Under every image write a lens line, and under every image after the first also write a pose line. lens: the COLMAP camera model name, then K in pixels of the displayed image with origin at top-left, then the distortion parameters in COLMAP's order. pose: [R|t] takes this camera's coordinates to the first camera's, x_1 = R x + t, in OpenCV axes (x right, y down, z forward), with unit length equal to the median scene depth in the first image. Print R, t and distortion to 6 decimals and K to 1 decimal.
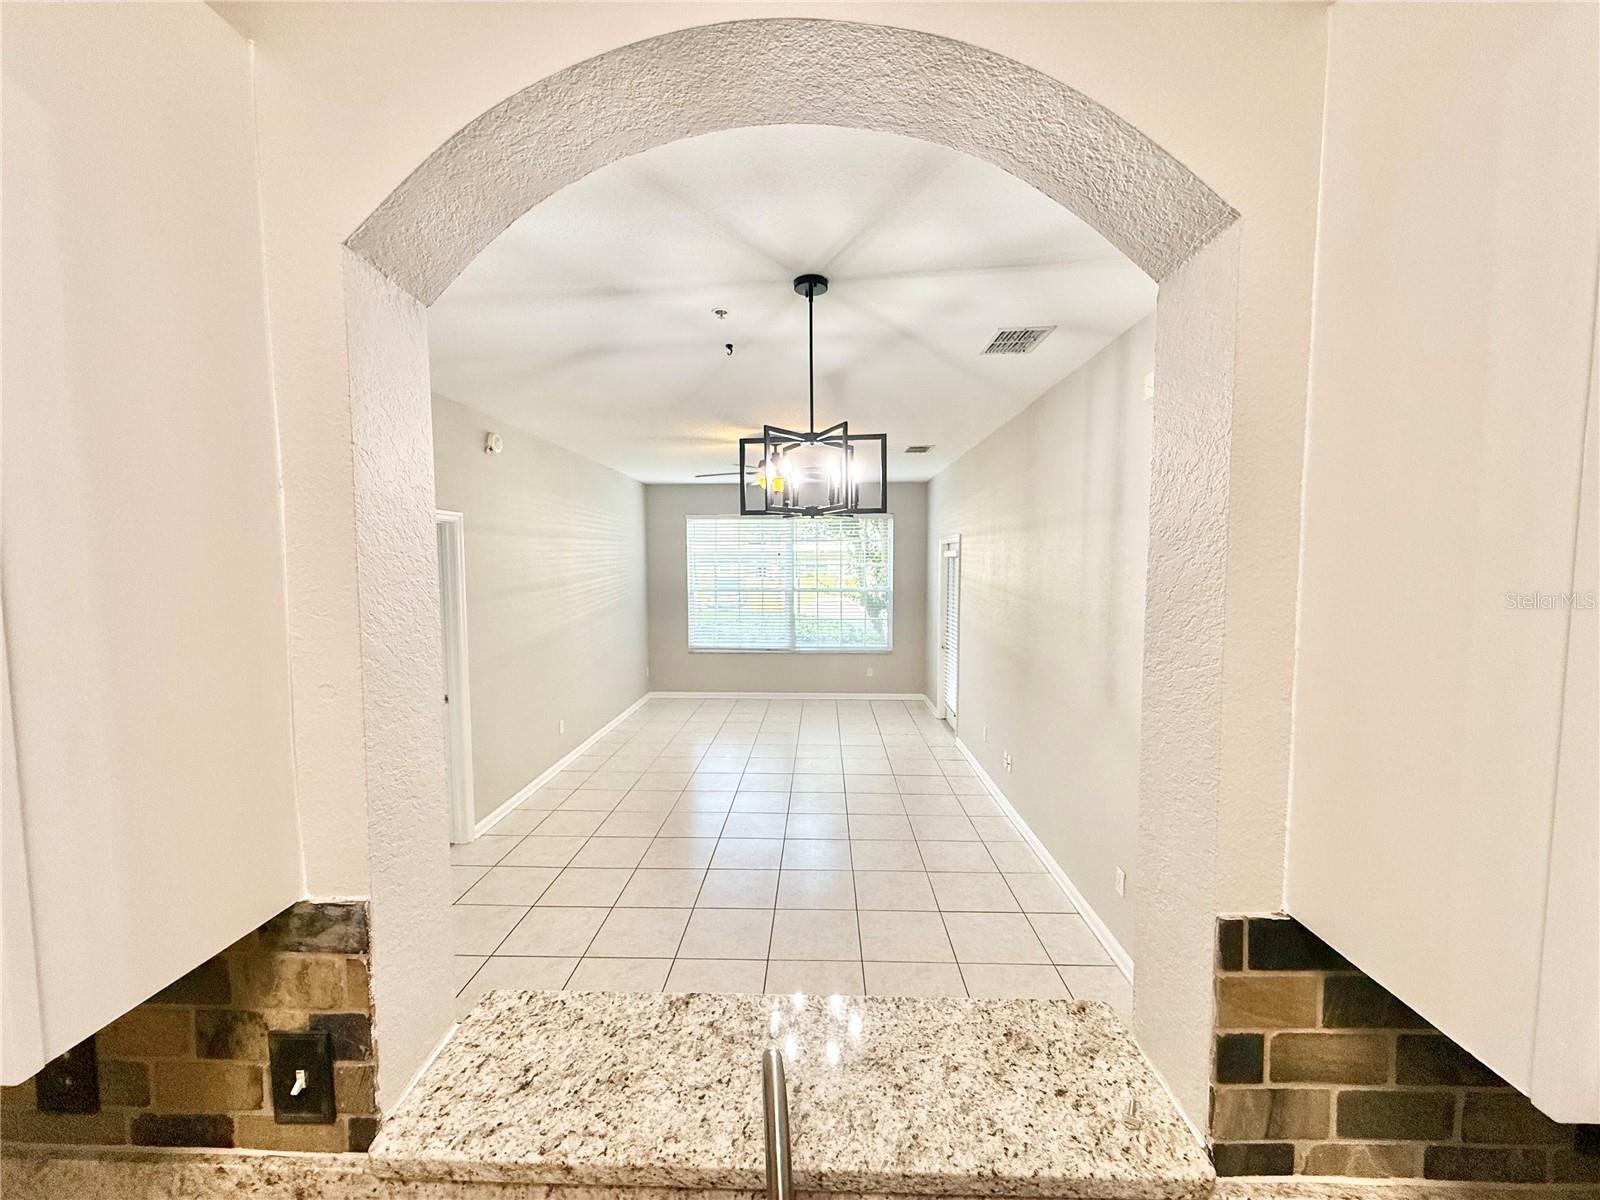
lens RADIAL K [[635.9, 0, 799.4], [0, 635.9, 599.3], [0, 0, 1]] dist [-0.006789, 0.000694]
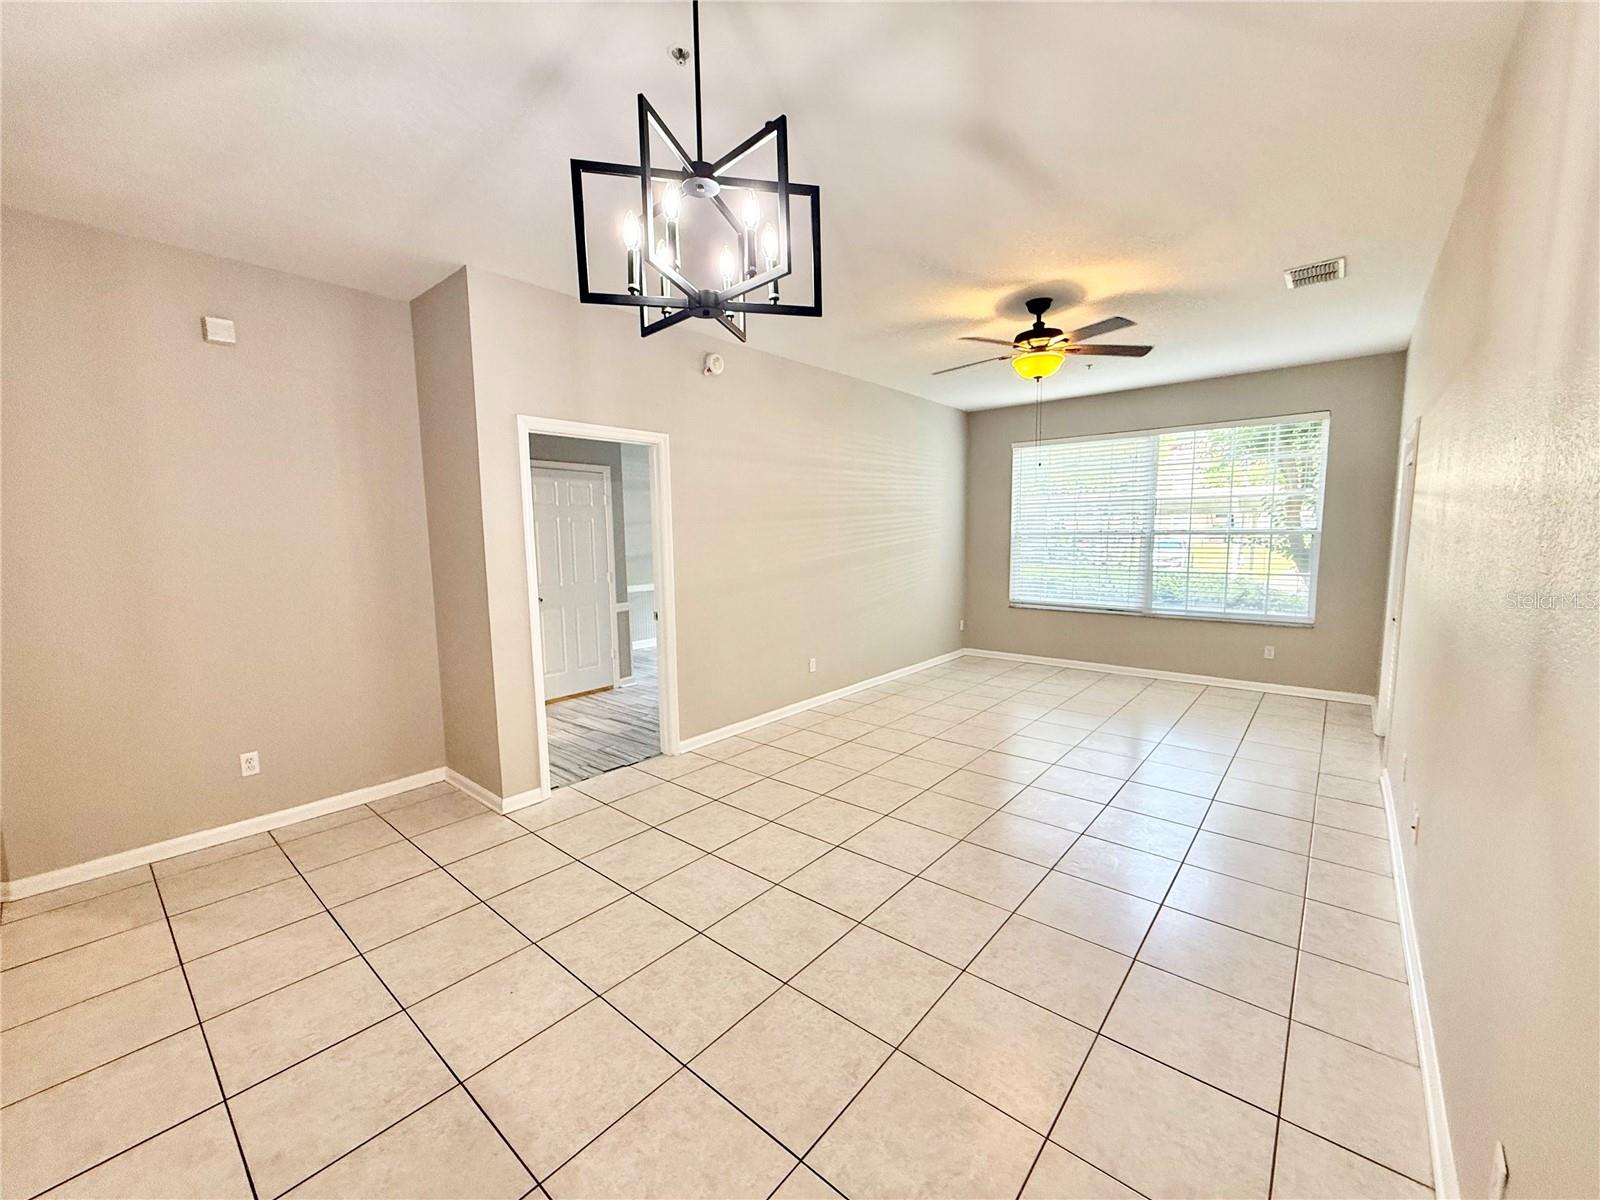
lens RADIAL K [[635.9, 0, 795.2], [0, 635.9, 604.3], [0, 0, 1]] dist [-0.006789, 0.000694]
pose [[0.782531, 0.062640, -0.619453, 0.133463], [-0.024134, 0.997230, 0.070354, 0.028420], [0.622144, -0.040105, 0.781875, 0.157432]]
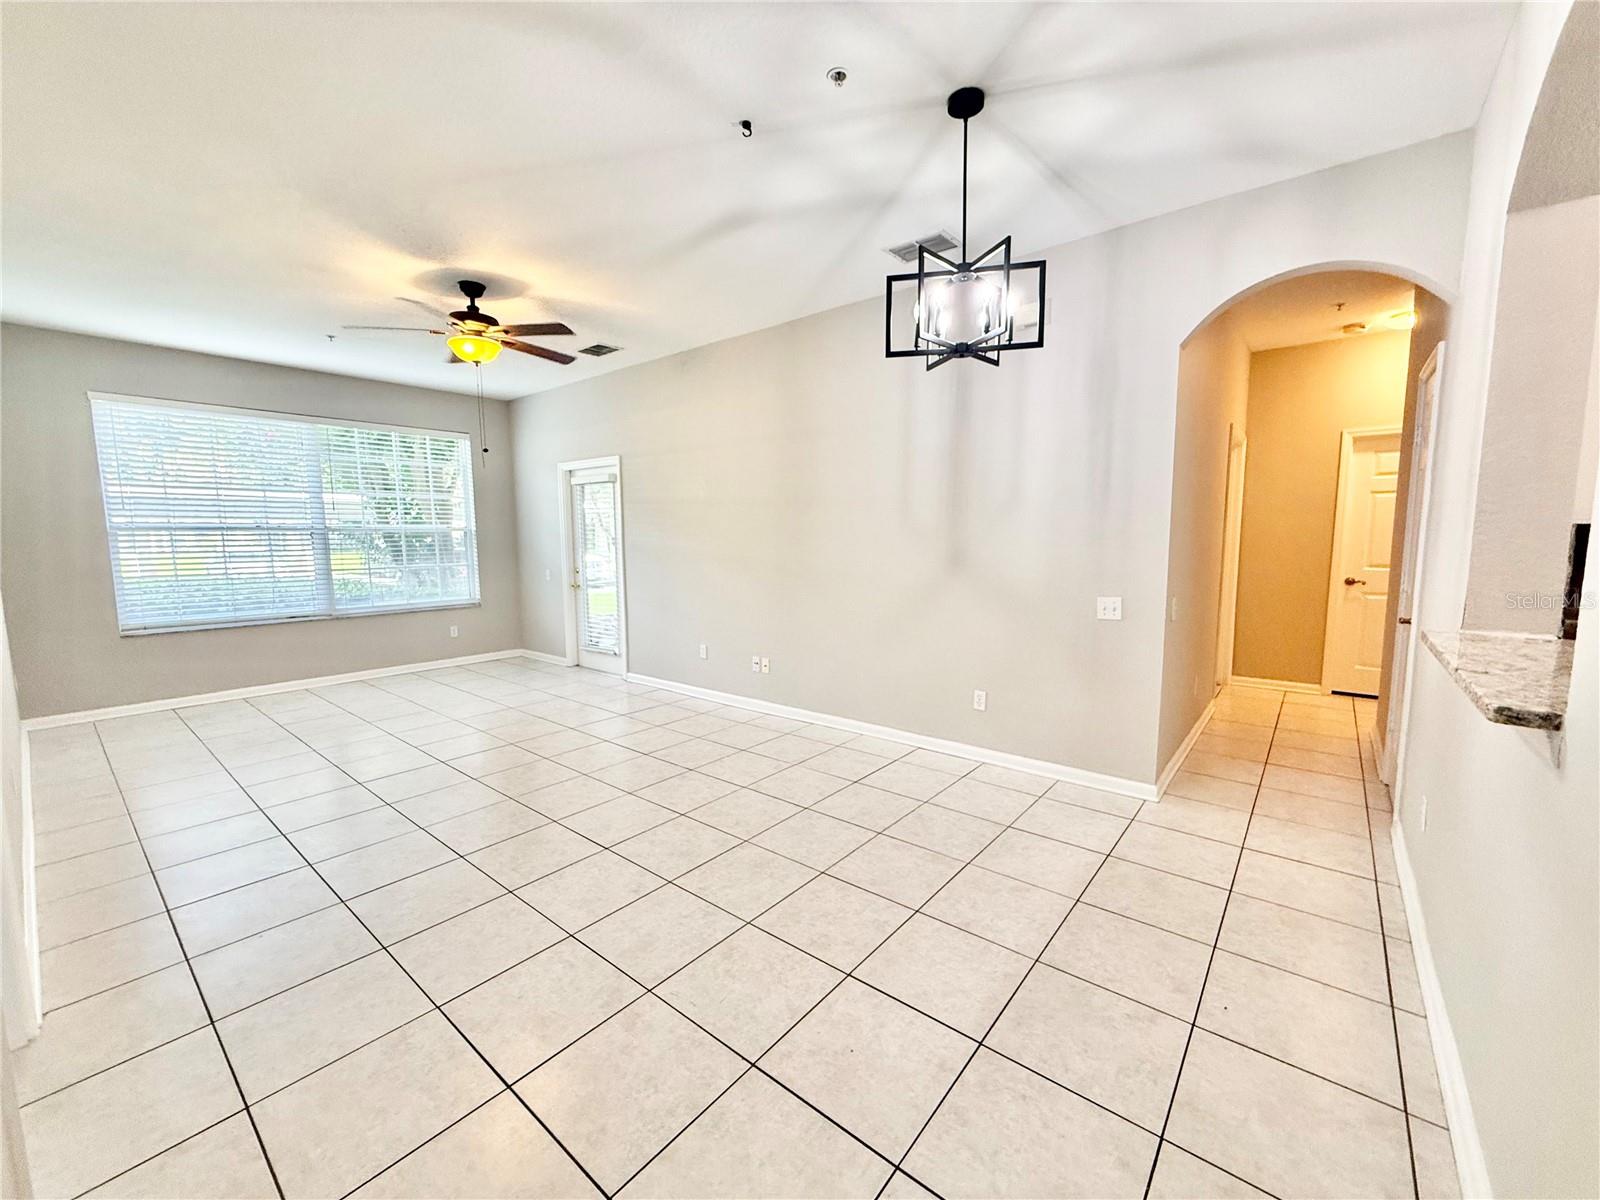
lens RADIAL K [[635.9, 0, 805.8], [0, 635.9, 603.2], [0, 0, 1]] dist [-0.006789, 0.000694]
pose [[0.604661, -0.089306, 0.791461, -0.254129], [0.051215, 0.995997, 0.073258, 0.044434], [-0.794835, -0.003762, 0.606814, 0.167215]]
